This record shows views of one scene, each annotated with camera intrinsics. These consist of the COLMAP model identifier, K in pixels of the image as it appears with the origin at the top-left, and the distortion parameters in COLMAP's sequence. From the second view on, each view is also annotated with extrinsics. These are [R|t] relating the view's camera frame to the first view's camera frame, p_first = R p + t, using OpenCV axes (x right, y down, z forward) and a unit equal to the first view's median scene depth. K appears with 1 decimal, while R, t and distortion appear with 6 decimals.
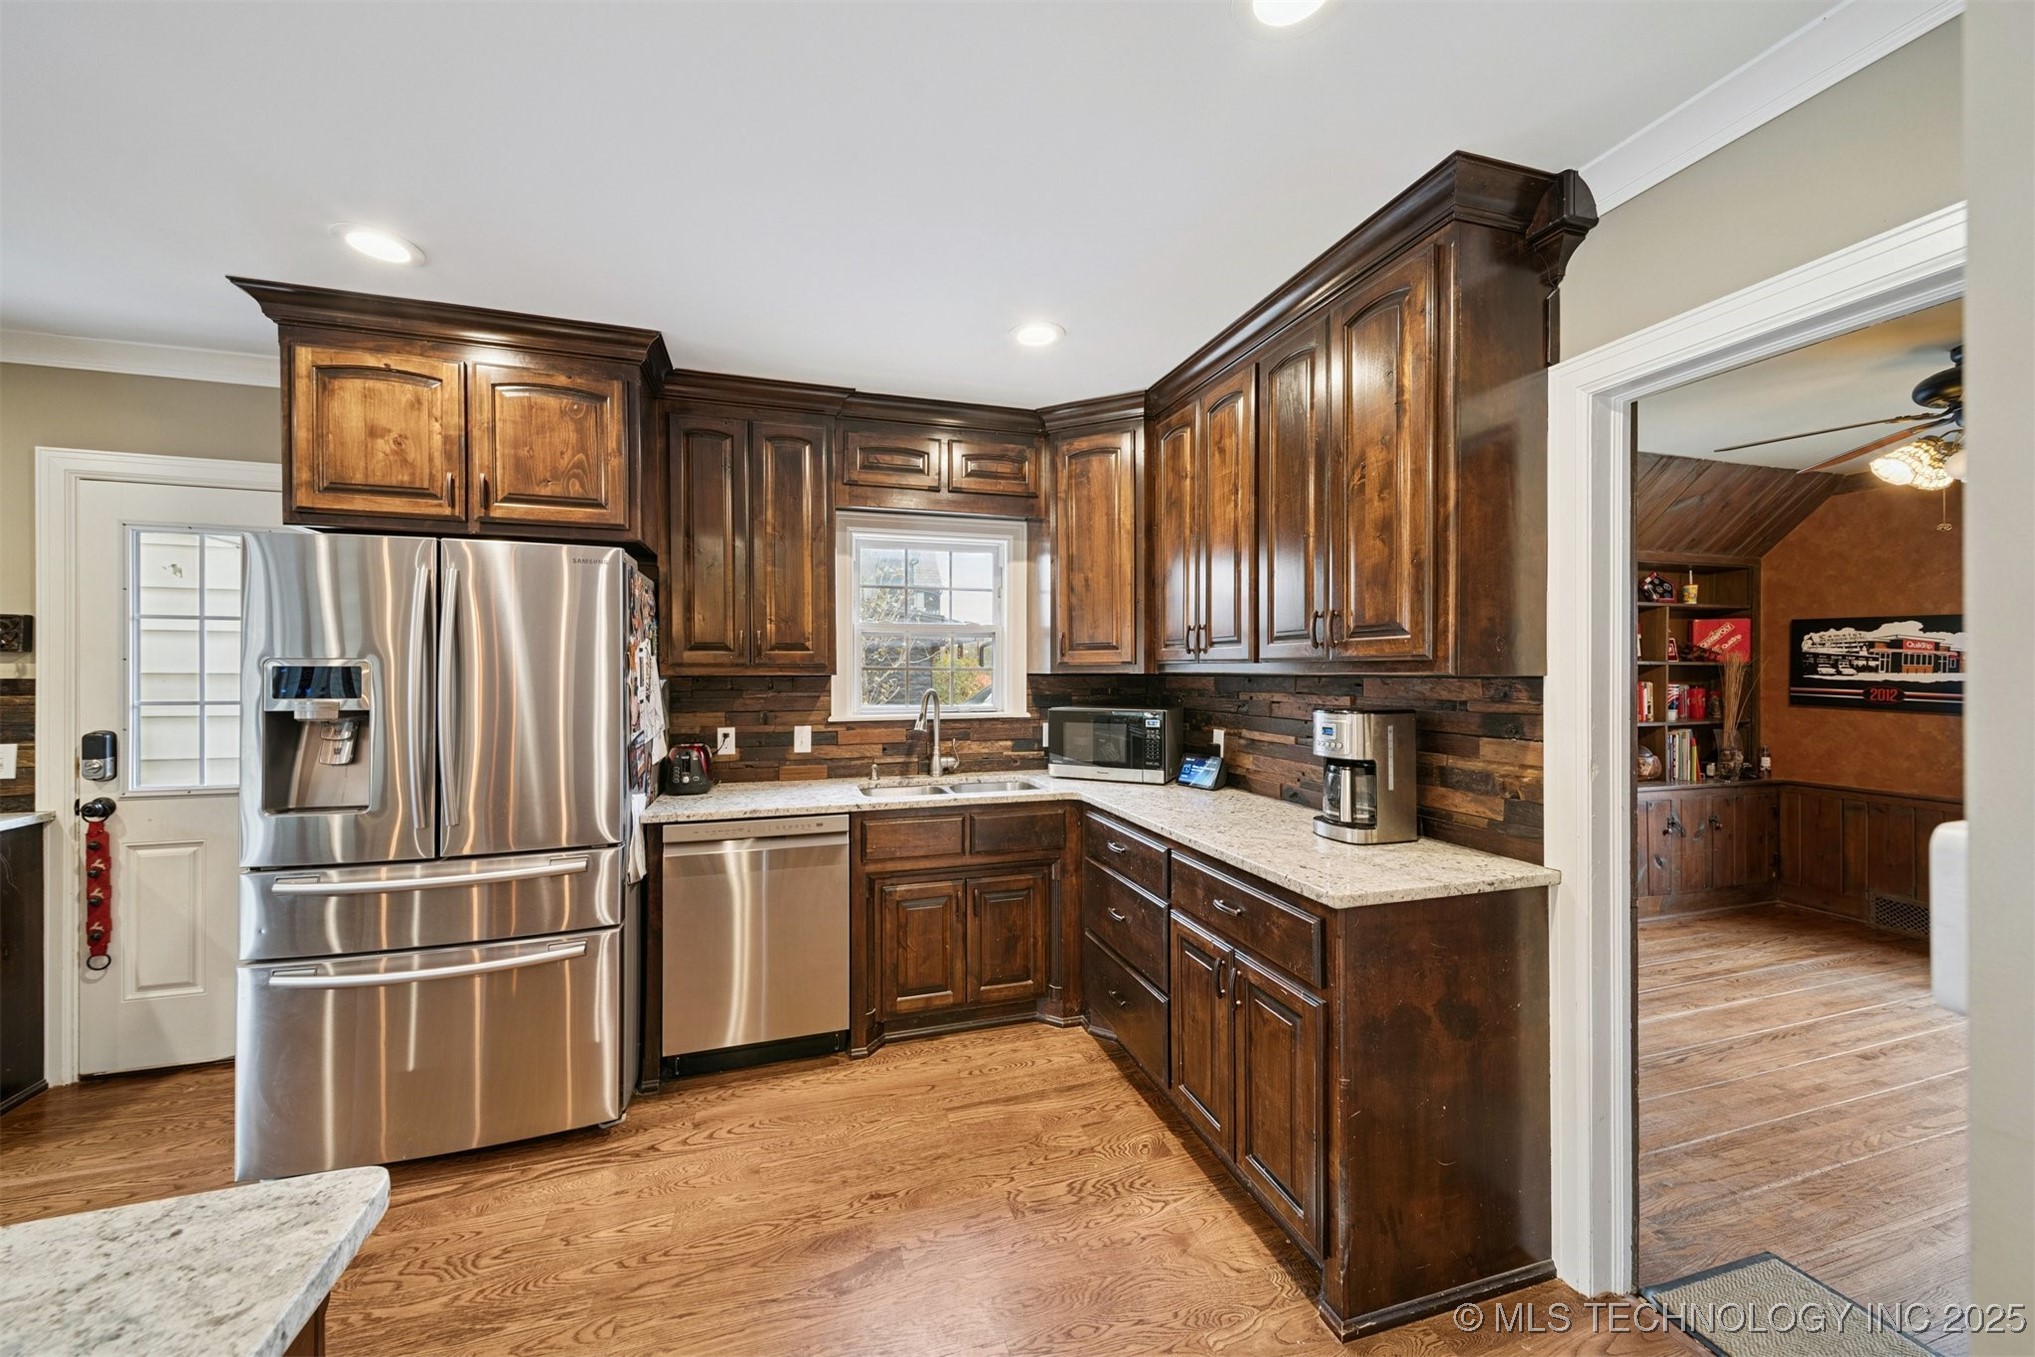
lens RADIAL K [[723.0, 0, 987.8], [0, 723.0, 677.1], [0, 0, 1]] dist [0.000352, -0.000039]
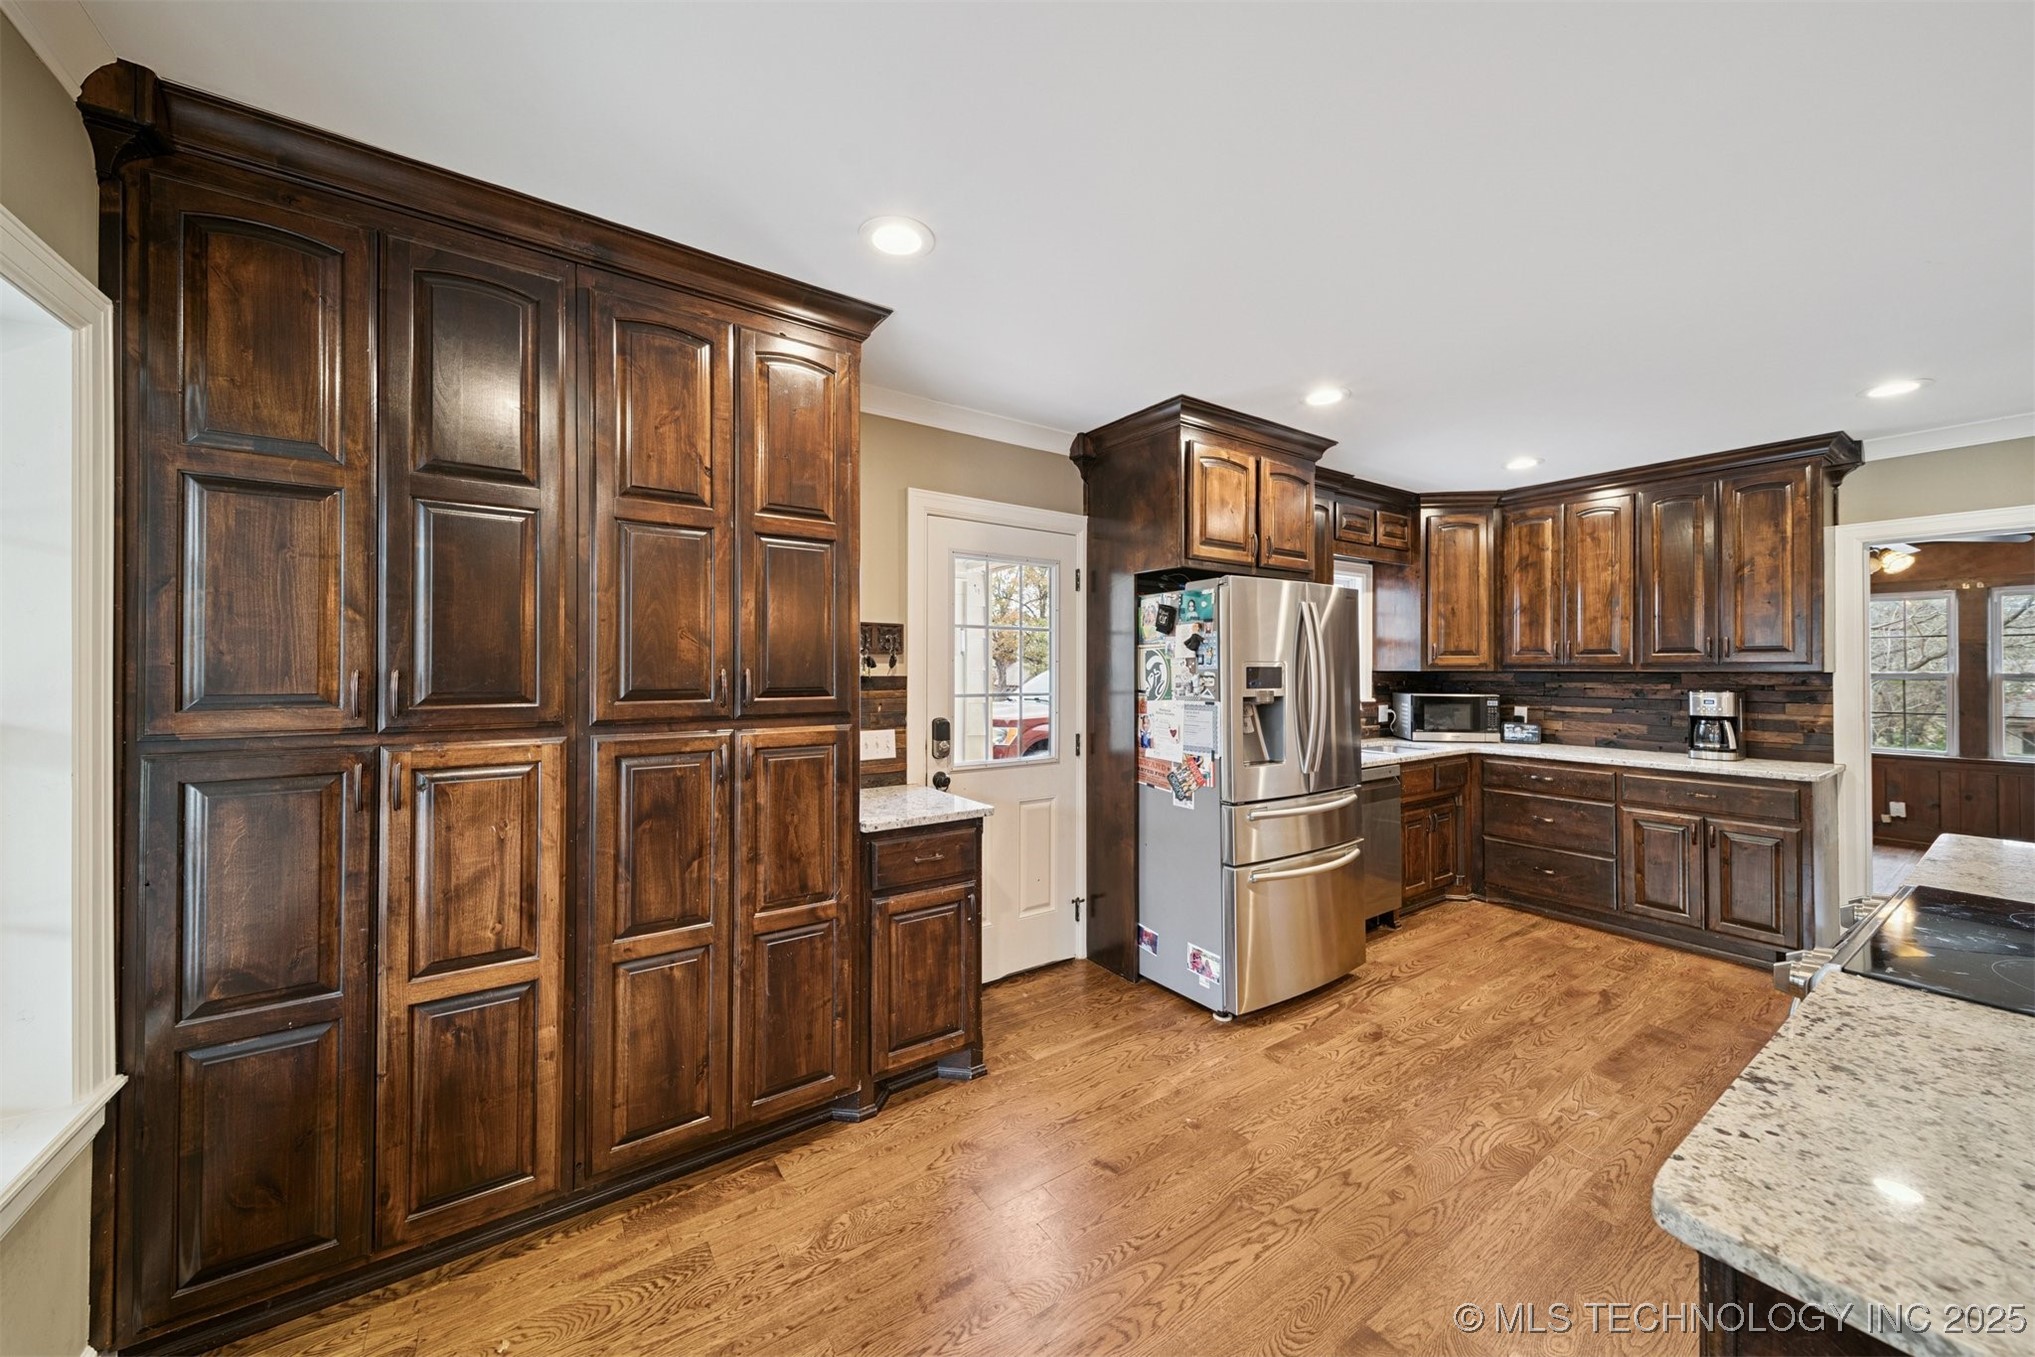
lens RADIAL K [[716.7, 0, 995.2], [0, 716.7, 667.2], [0, 0, 1]] dist [0.000696, -0.000005]
pose [[0.957490, 0.000786, 0.288464, -1.528791], [0.002035, 0.999953, -0.009477, -0.000935], [-0.288458, 0.009661, 0.957444, -0.204604]]
